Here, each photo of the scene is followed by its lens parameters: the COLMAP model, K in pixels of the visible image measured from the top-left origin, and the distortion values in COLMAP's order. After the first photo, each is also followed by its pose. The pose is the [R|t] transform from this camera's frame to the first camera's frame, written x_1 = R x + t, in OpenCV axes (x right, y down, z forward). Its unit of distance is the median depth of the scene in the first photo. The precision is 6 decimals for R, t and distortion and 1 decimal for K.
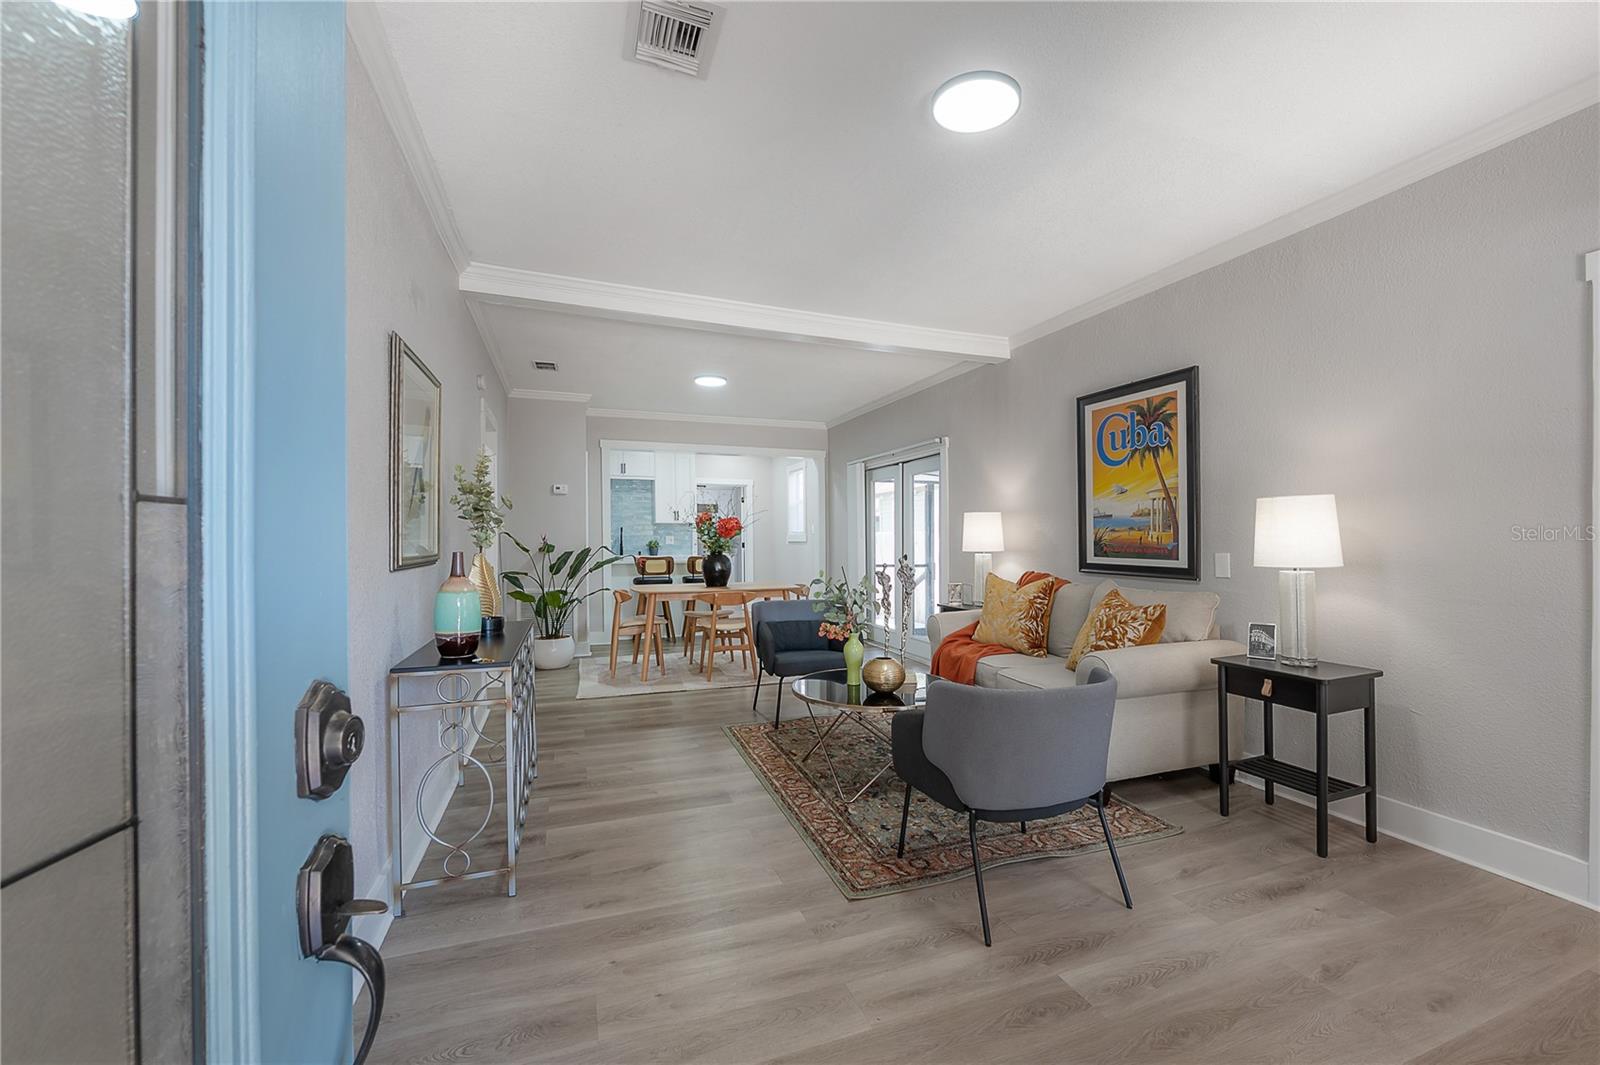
lens RADIAL K [[649.6, 0, 801.7], [0, 649.6, 536.8], [0, 0, 1]] dist [-0.008462, 0.000827]
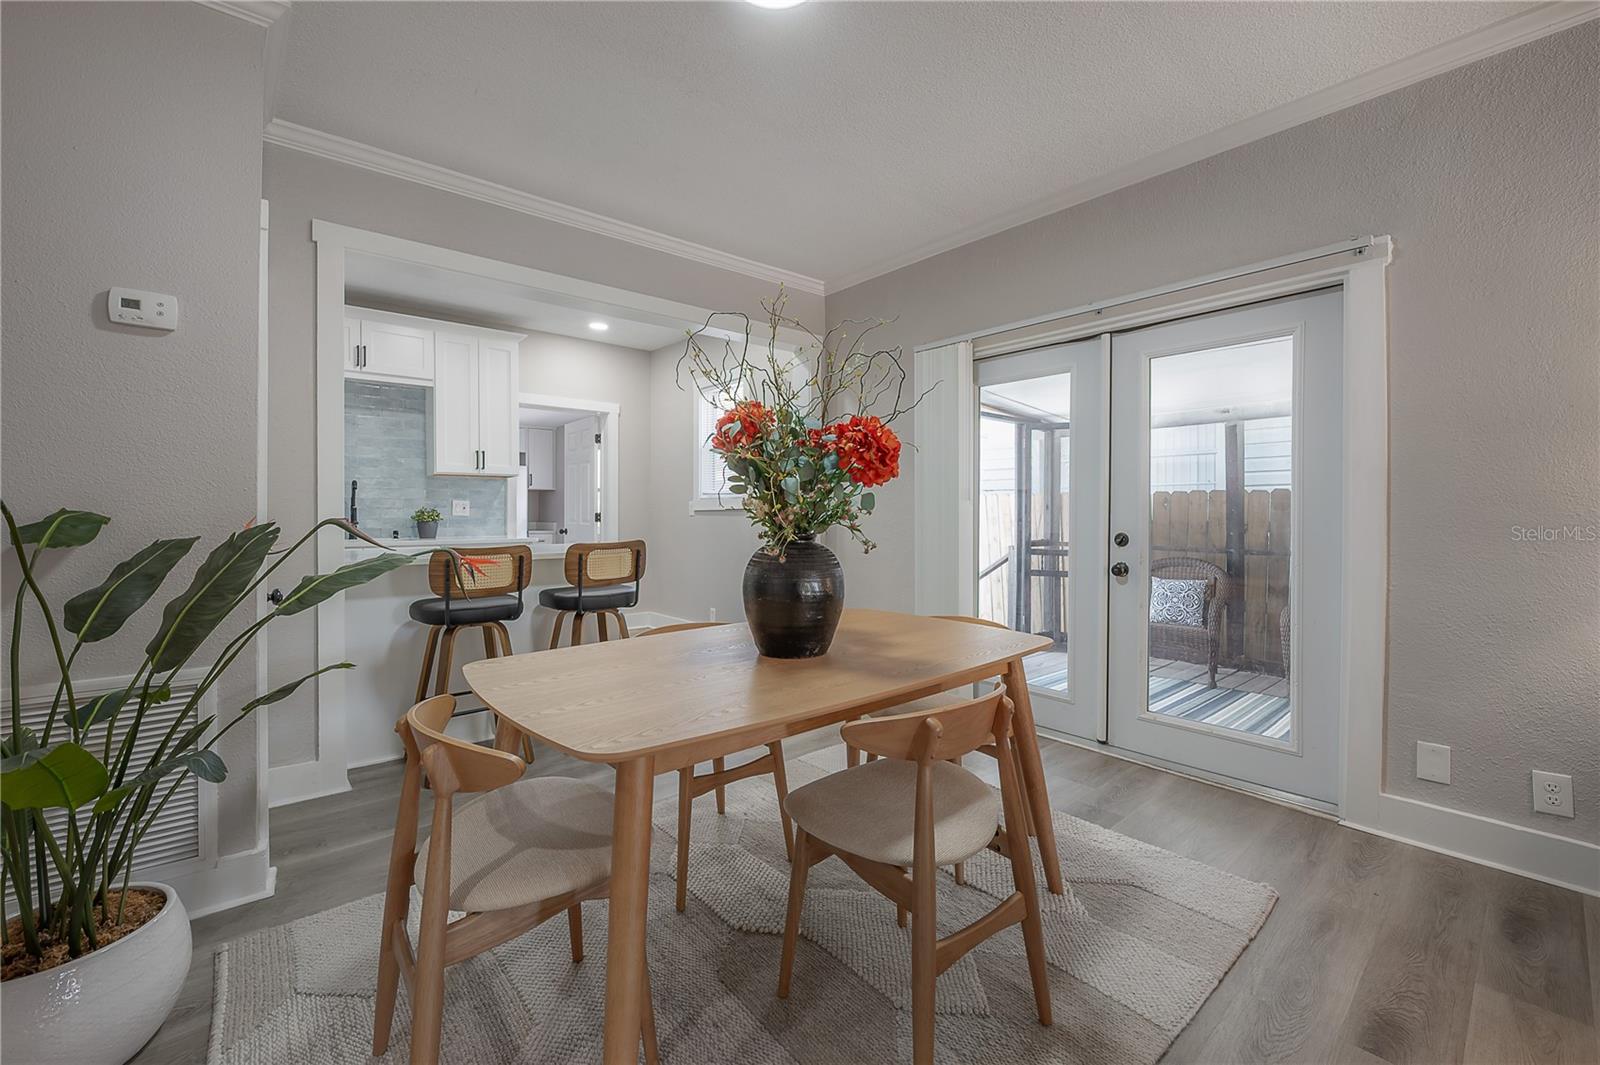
lens RADIAL K [[649.6, 0, 802.9], [0, 649.6, 501.2], [0, 0, 1]] dist [-0.008462, 0.000827]
pose [[0.932171, 0.004345, 0.361993, -0.288452], [-0.000070, 0.999930, -0.011822, 0.013230], [-0.362019, 0.010995, 0.932106, 0.884812]]
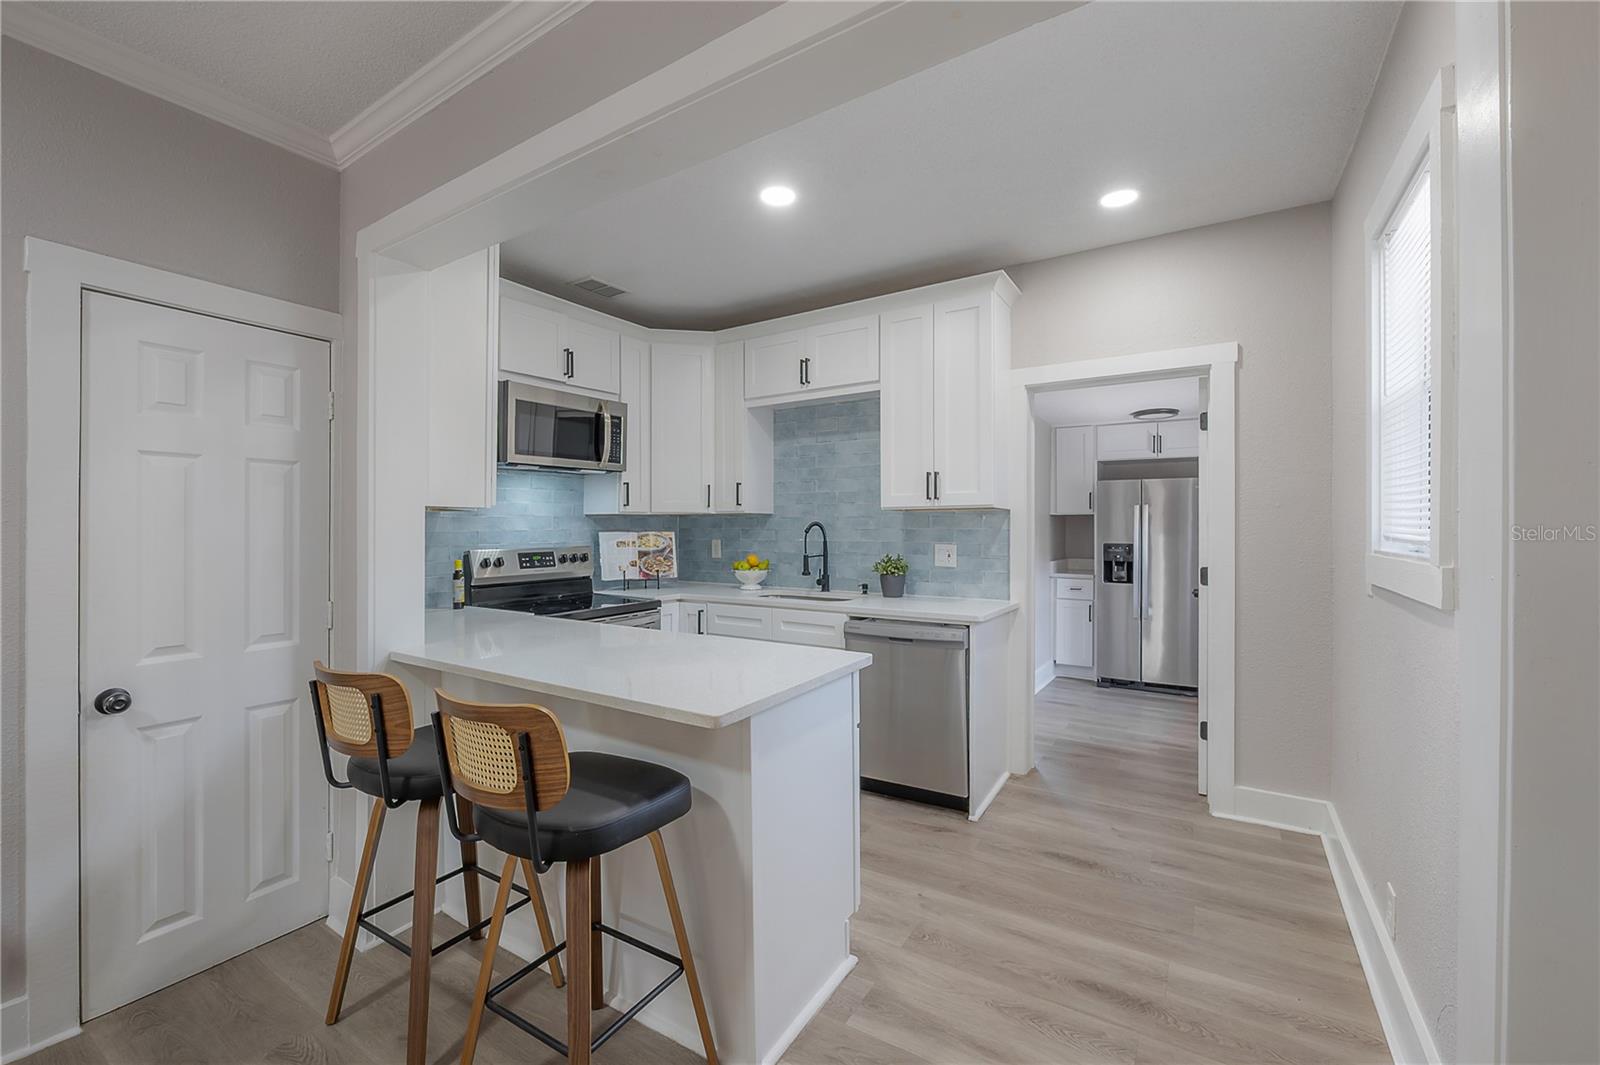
lens RADIAL K [[649.6, 0, 802.4], [0, 649.6, 532.2], [0, 0, 1]] dist [-0.008462, 0.000827]
pose [[0.629734, 0.001463, -0.776809, 0.058848], [0.008375, 0.999927, 0.008672, -0.024010], [0.776765, -0.011967, 0.629676, 1.507425]]
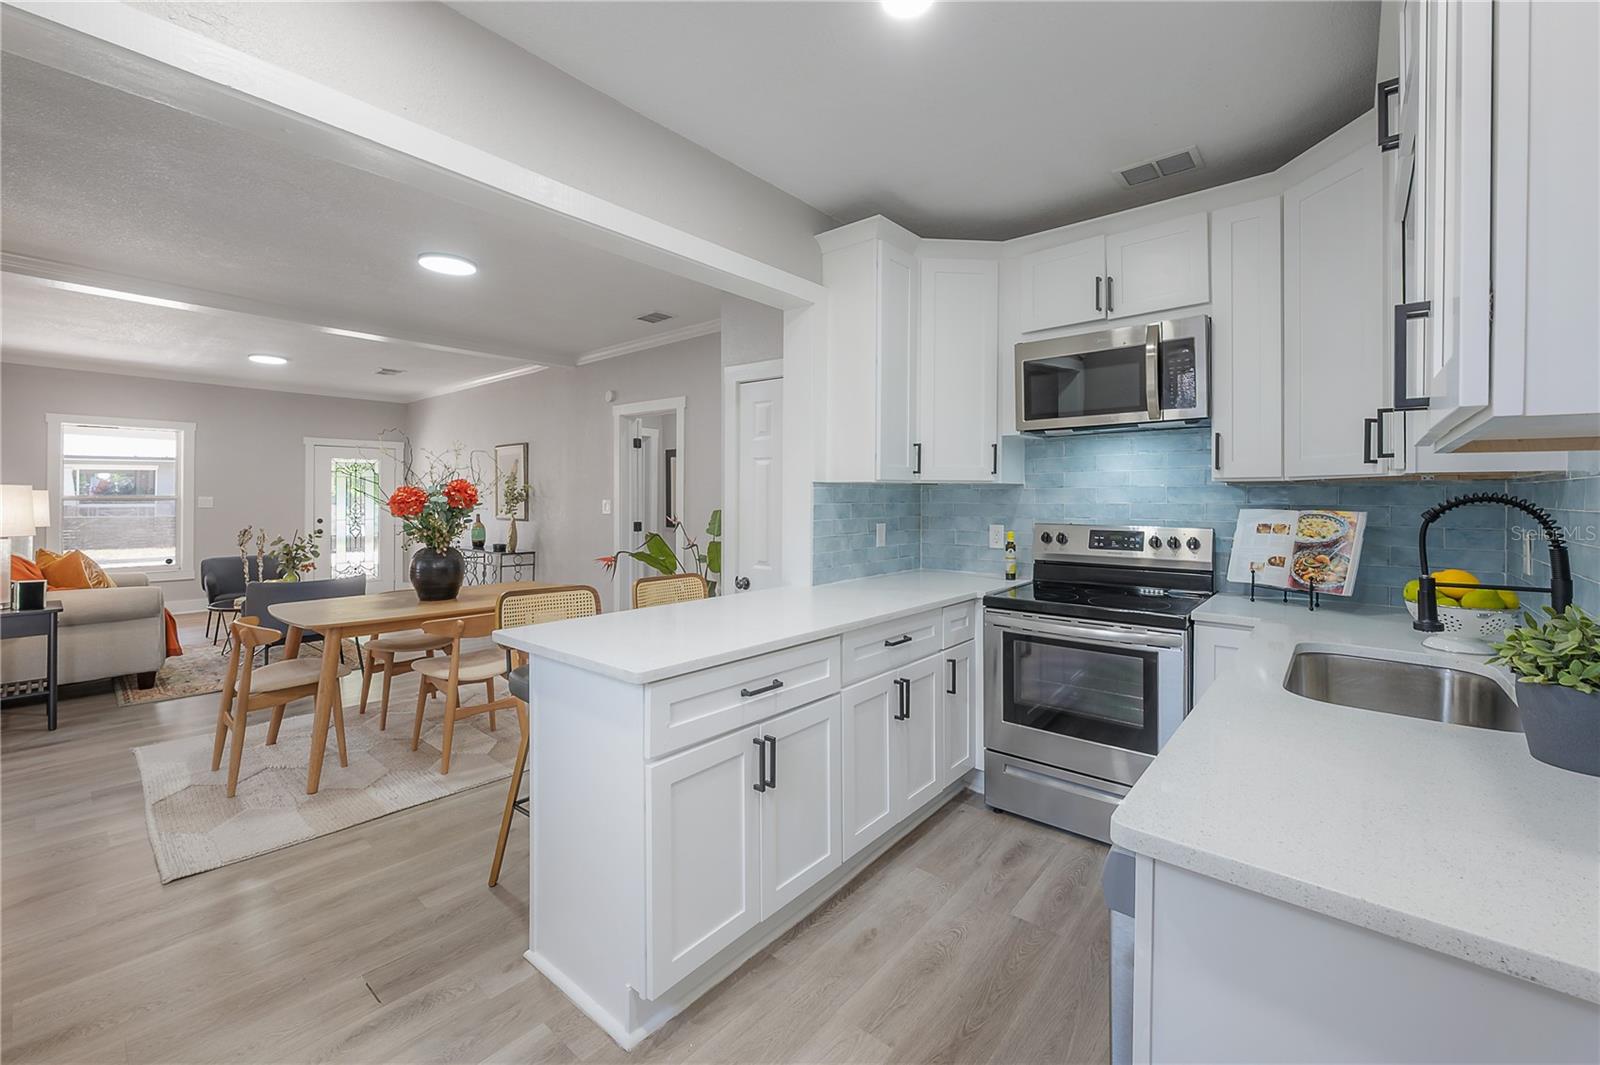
lens RADIAL K [[649.6, 0, 799.4], [0, 649.6, 496.8], [0, 0, 1]] dist [-0.008462, 0.000827]
pose [[-0.855857, -0.006310, -0.517173, -0.148174], [-0.005404, 0.999980, -0.003258, -0.025372], [0.517184, 0.000006, -0.855875, 2.129516]]
